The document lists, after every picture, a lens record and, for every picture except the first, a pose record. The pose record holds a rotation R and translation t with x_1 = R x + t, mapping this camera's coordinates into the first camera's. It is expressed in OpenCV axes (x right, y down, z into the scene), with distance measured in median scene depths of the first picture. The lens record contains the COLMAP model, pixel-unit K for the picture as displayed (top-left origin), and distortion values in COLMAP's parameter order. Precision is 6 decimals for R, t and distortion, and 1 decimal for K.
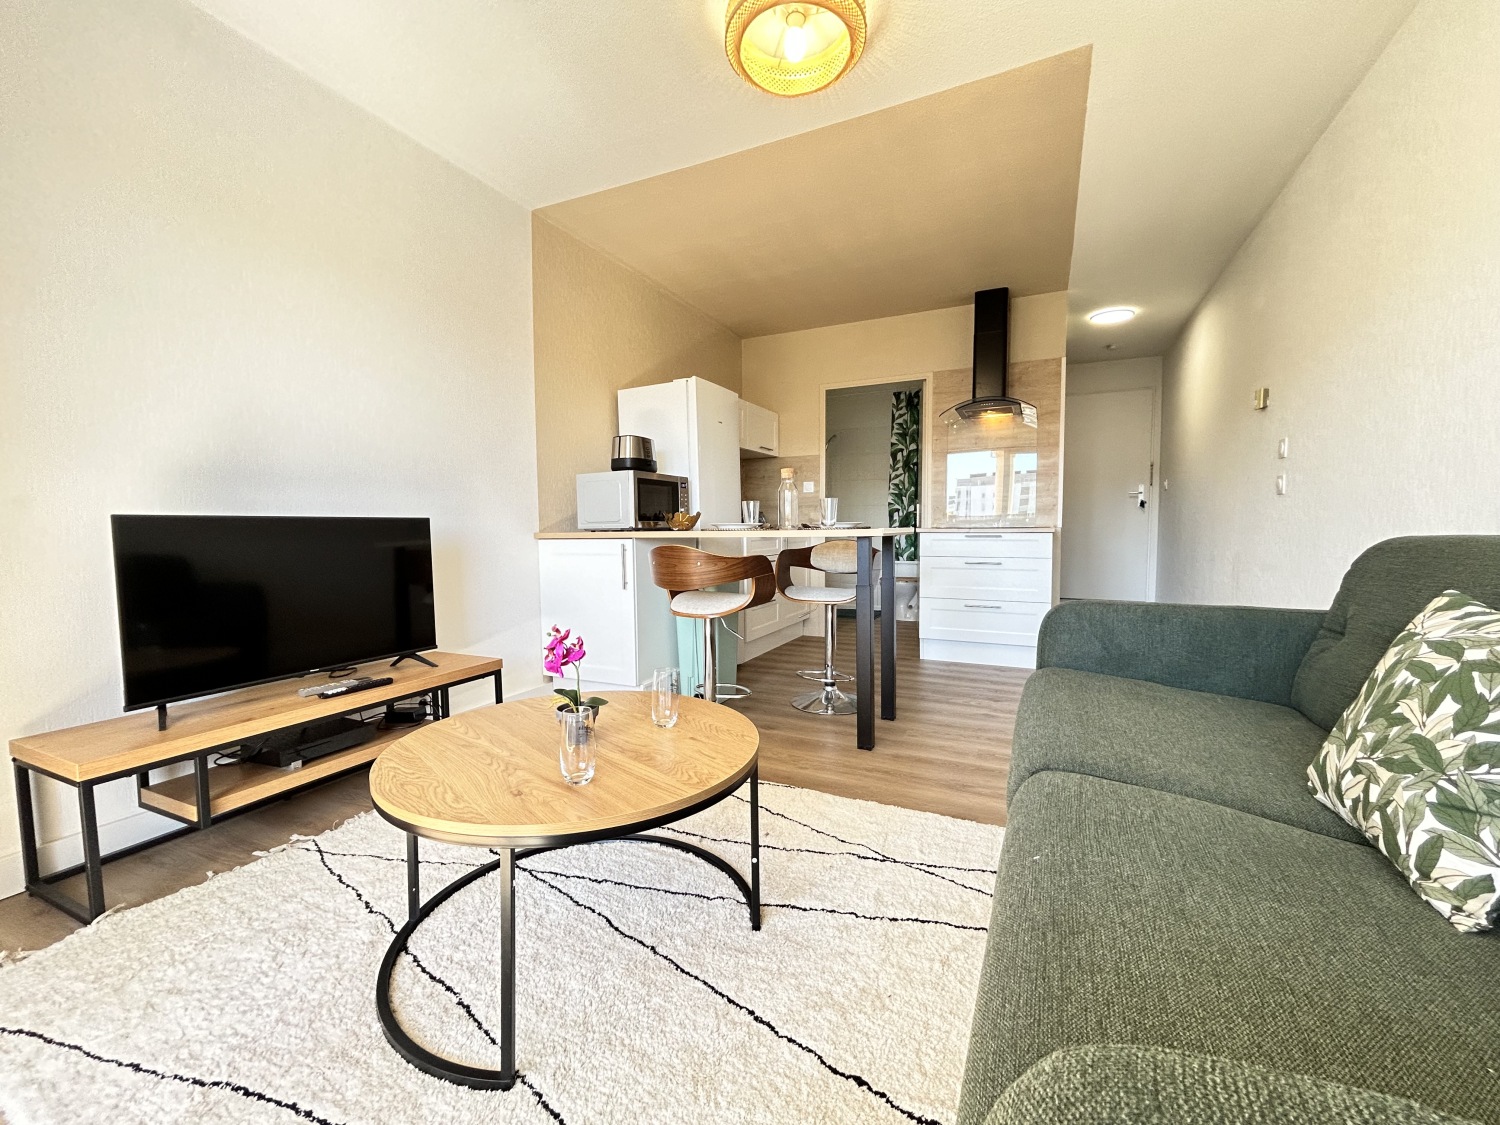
lens RADIAL K [[610.3, 0, 749.6], [0, 610.3, 565.2], [0, 0, 1]] dist [-0.001387, -0.000186]
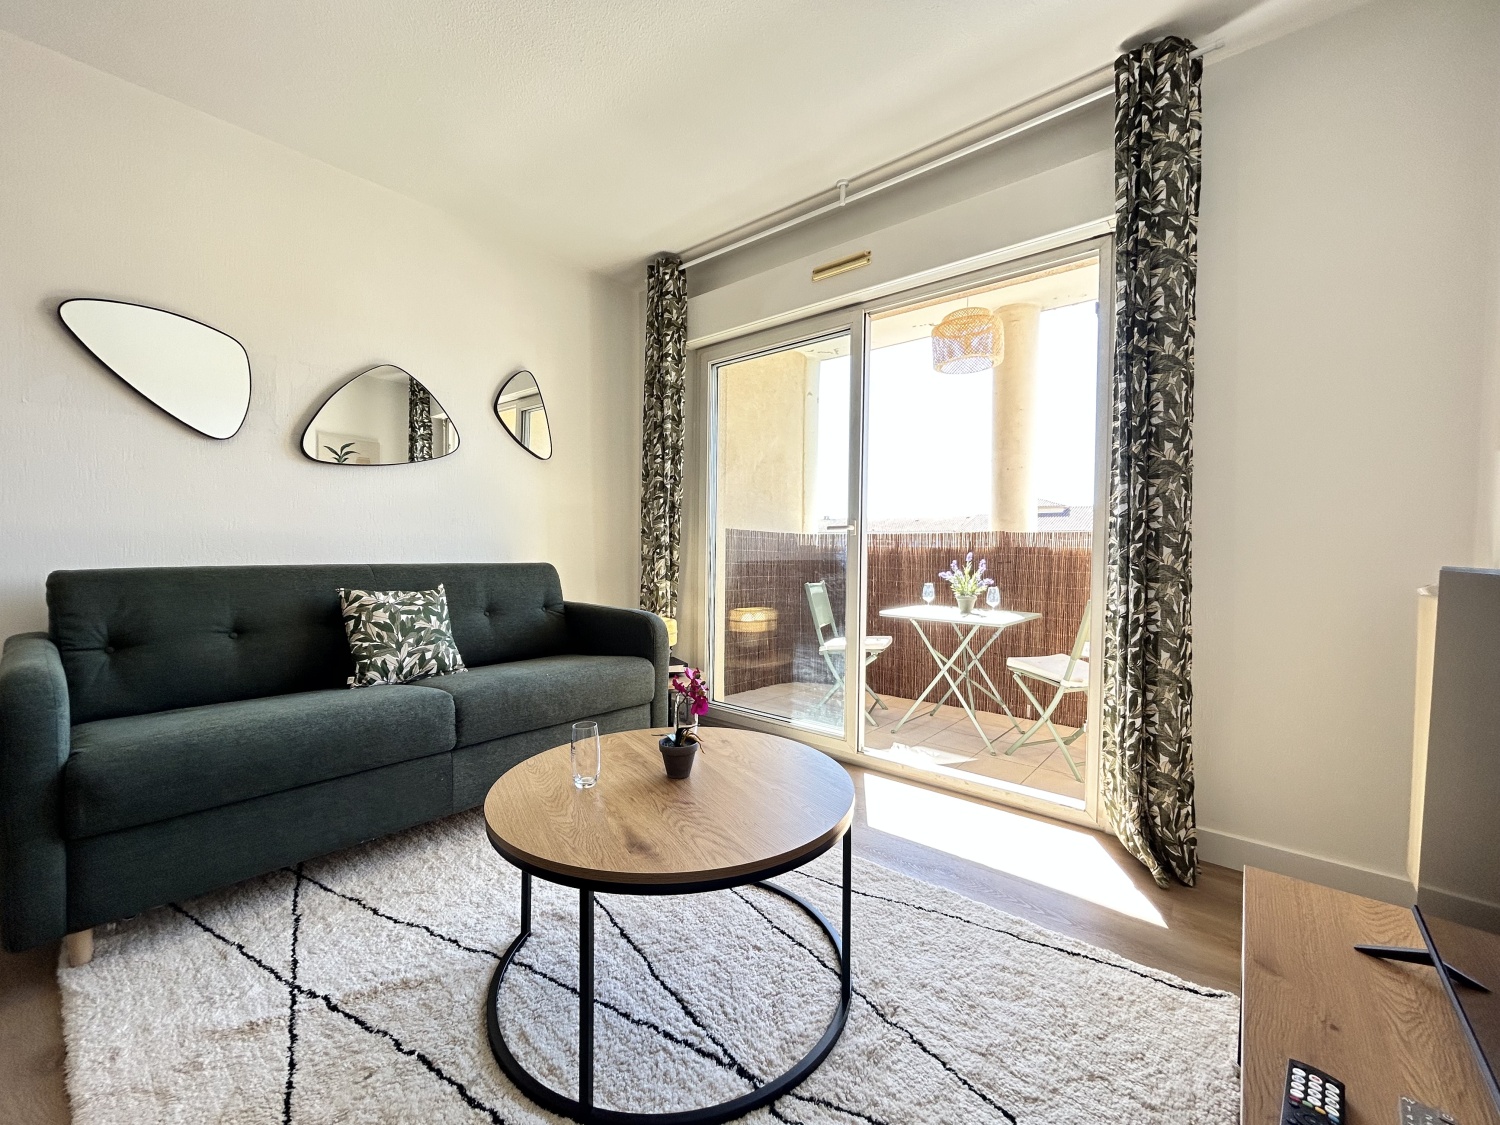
lens RADIAL K [[607.6, 0, 746.7], [0, 607.6, 563.0], [0, 0, 1]] dist [0.000074, 0.000040]
pose [[-0.968756, -0.012302, 0.247711, -0.371602], [0.008806, 0.996433, 0.083926, -0.093538], [-0.247860, 0.083485, -0.965192, 1.117543]]
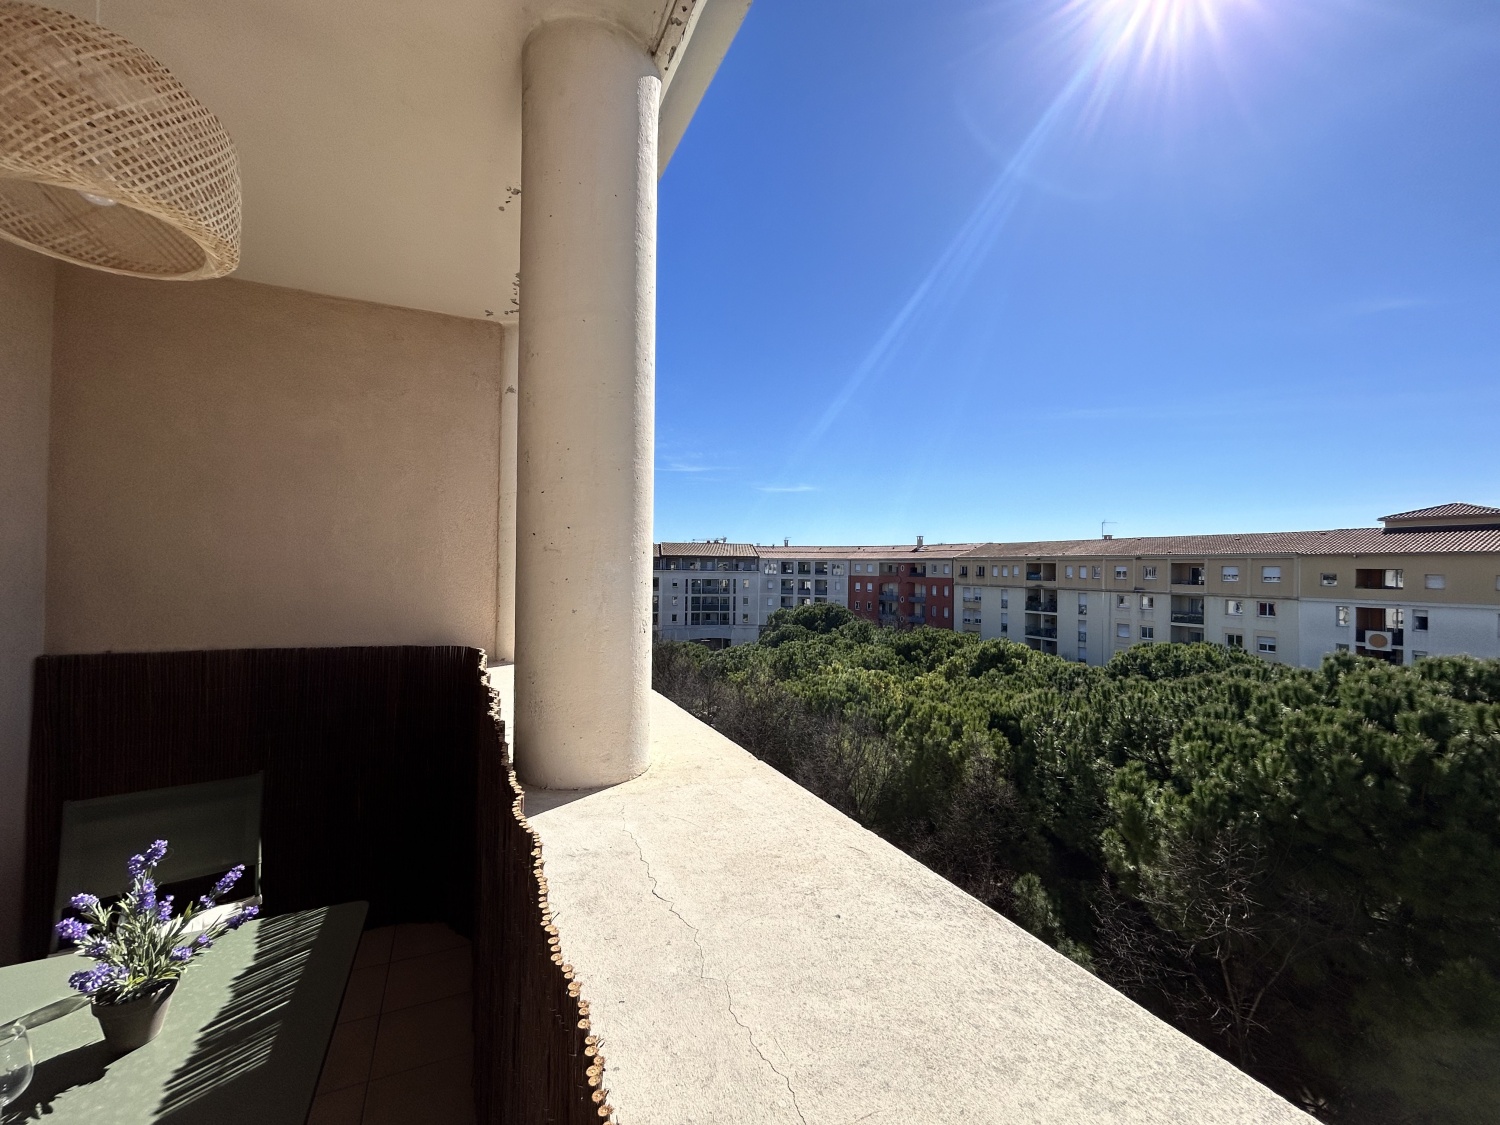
lens RADIAL K [[607.3, 0, 746.7], [0, 607.3, 564.5], [0, 0, 1]] dist [-0.000607, 0.000817]
pose [[-0.774490, -0.001070, 0.632586, -1.183001], [0.032350, 0.998623, 0.041296, -0.202334], [-0.631759, 0.052447, -0.773389, -0.434941]]
